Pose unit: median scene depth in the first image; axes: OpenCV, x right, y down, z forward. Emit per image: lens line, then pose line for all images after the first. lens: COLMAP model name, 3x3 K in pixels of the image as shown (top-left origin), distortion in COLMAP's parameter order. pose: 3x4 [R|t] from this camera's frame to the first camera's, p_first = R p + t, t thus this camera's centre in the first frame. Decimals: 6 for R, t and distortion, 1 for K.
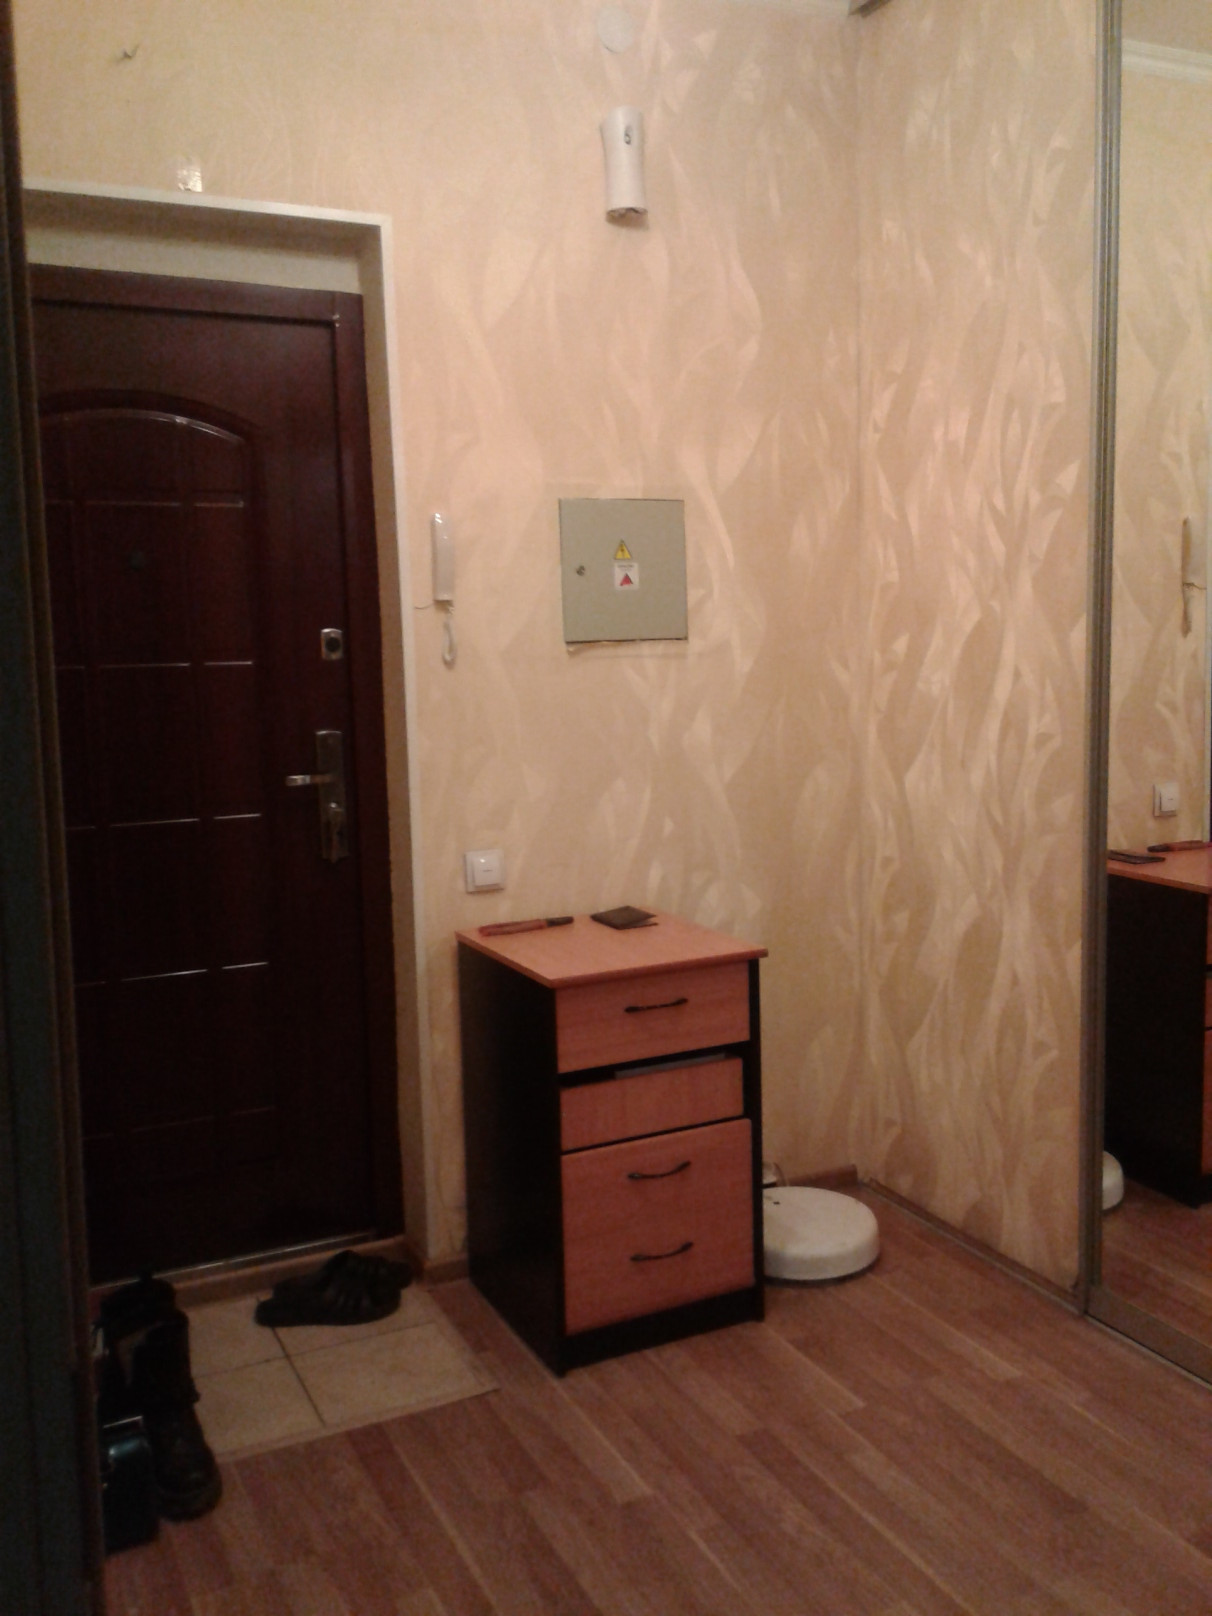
lens RADIAL K [[1526.2, 0, 607.9], [0, 1526.2, 809.7], [0, 0, 1]] dist [0.101323, -0.172180]
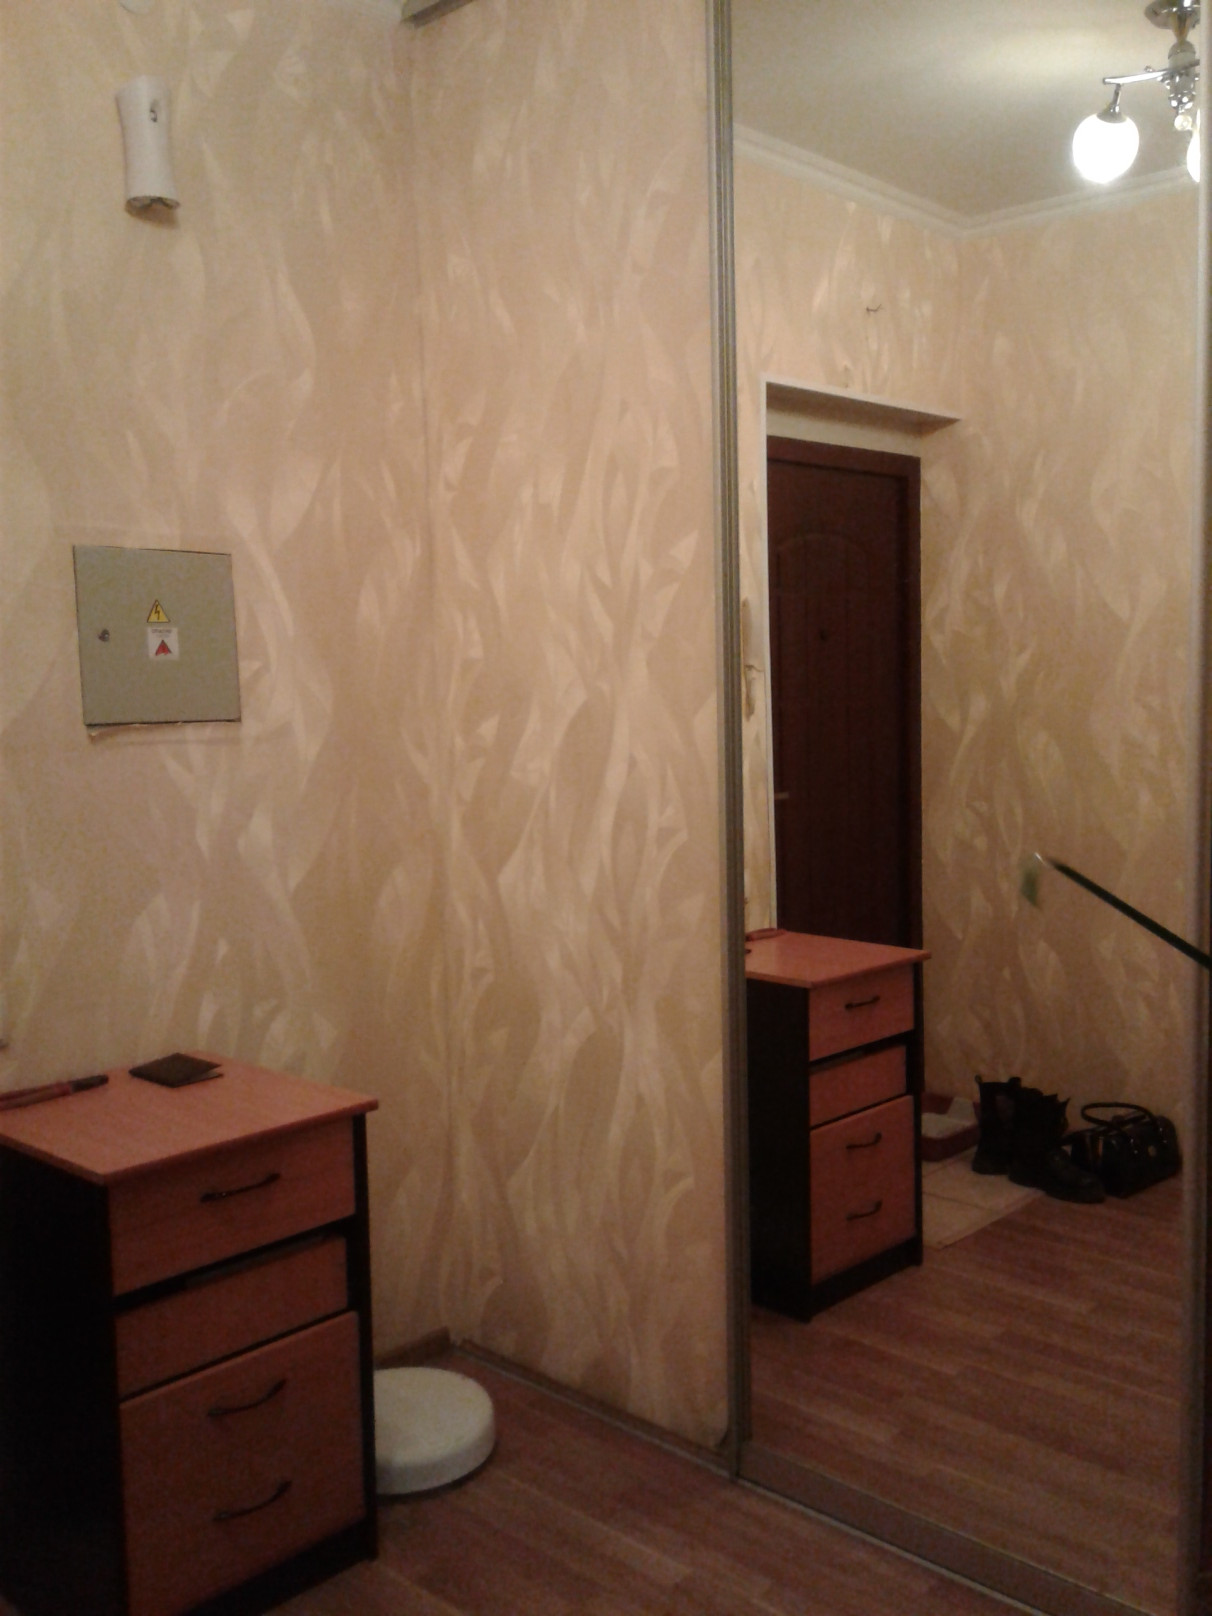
lens RADIAL K [[1526.2, 0, 658.1], [0, 1526.2, 813.2], [0, 0, 1]] dist [0.101323, -0.172180]
pose [[0.925626, -0.021985, 0.377801, -0.056874], [0.038982, 0.998540, -0.037398, -0.022828], [-0.376427, 0.049344, 0.925131, 0.154274]]
